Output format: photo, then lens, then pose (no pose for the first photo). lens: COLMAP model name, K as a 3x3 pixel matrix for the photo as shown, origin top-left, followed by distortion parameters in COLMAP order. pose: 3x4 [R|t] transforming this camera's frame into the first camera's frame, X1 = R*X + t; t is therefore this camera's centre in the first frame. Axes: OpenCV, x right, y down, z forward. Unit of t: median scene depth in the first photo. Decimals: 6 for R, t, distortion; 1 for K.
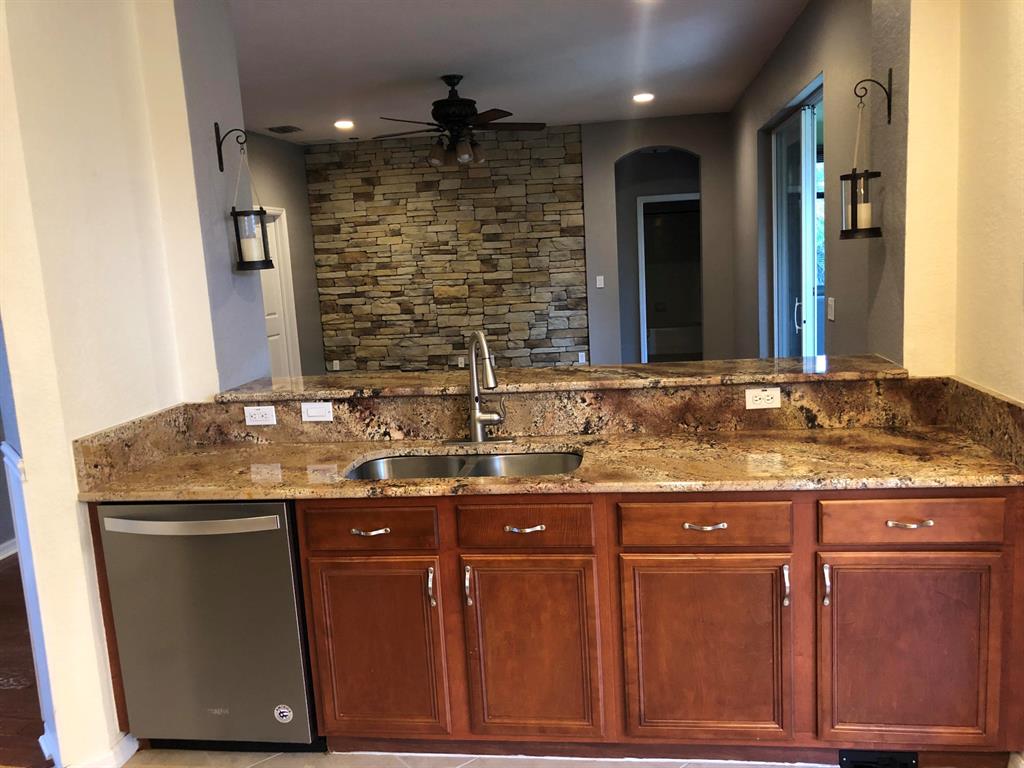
lens RADIAL K [[842.0, 0, 519.5], [0, 842.0, 401.8], [0, 0, 1]] dist [0.027137, -0.031197]
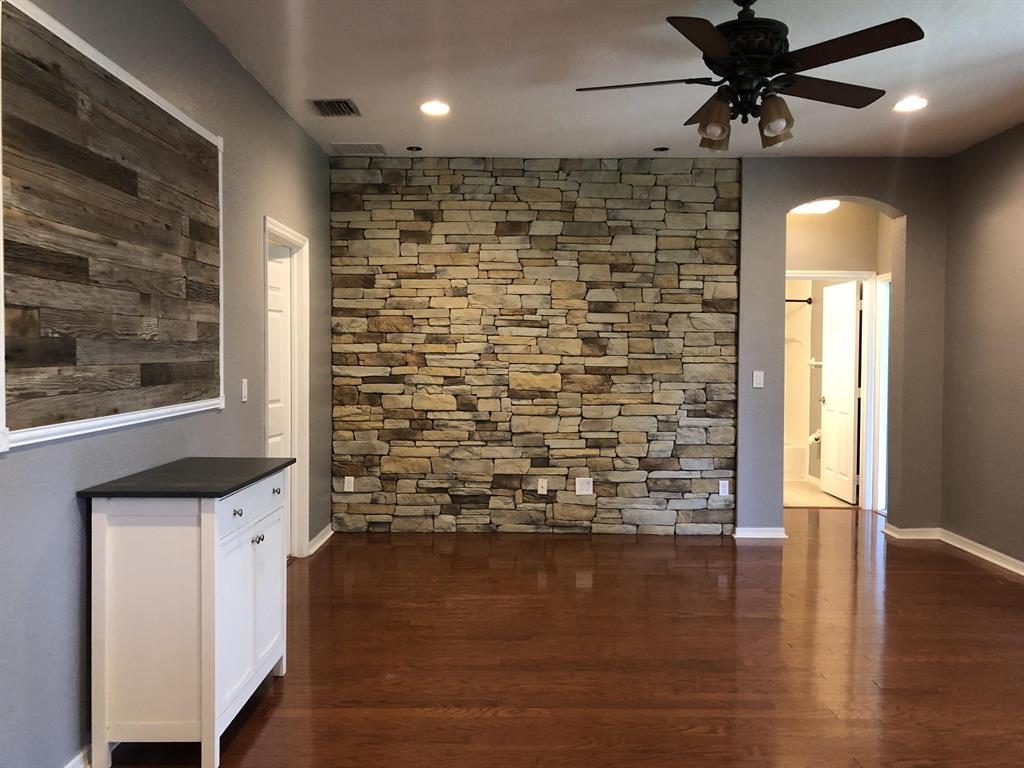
lens RADIAL K [[842.0, 0, 529.3], [0, 842.0, 390.3], [0, 0, 1]] dist [0.027137, -0.031197]
pose [[0.989612, 0.054291, 0.133120, -0.183149], [-0.035474, 0.989537, -0.139848, -0.030083], [-0.139320, 0.133673, 0.981184, 0.349646]]
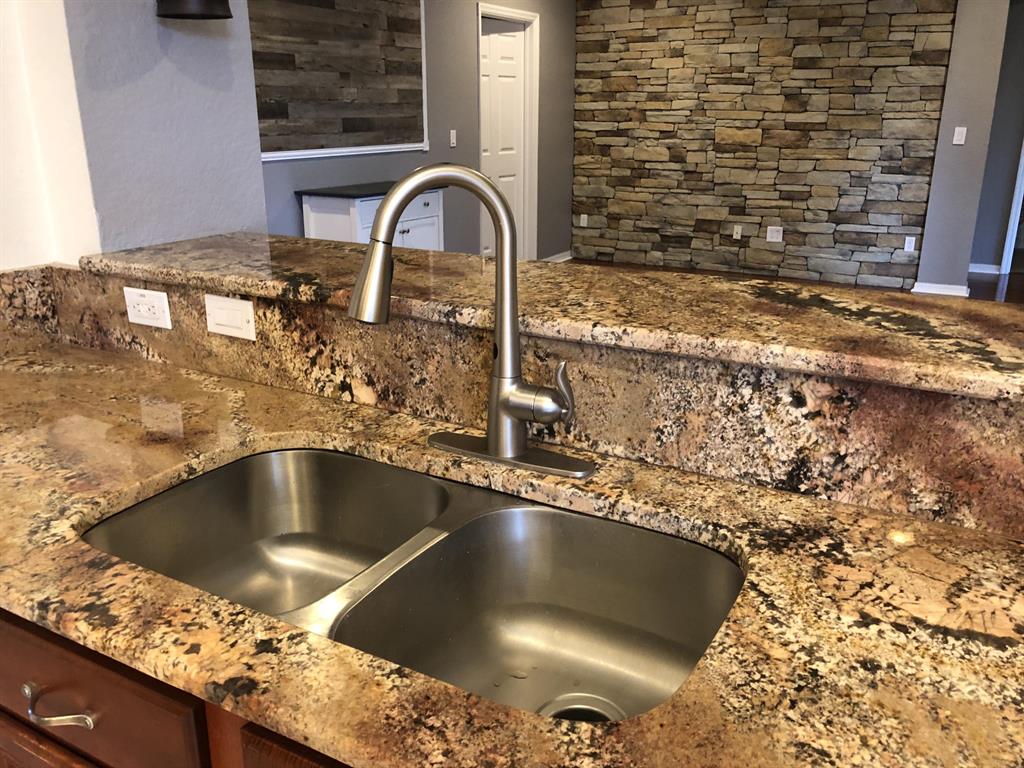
lens RADIAL K [[842.0, 0, 511.8], [0, 842.0, 377.5], [0, 0, 1]] dist [0.027137, -0.031197]
pose [[0.924408, 0.167422, -0.342694, 0.028112], [-0.117785, 0.979900, 0.161006, -0.017730], [0.362762, -0.108471, 0.925547, 0.209238]]
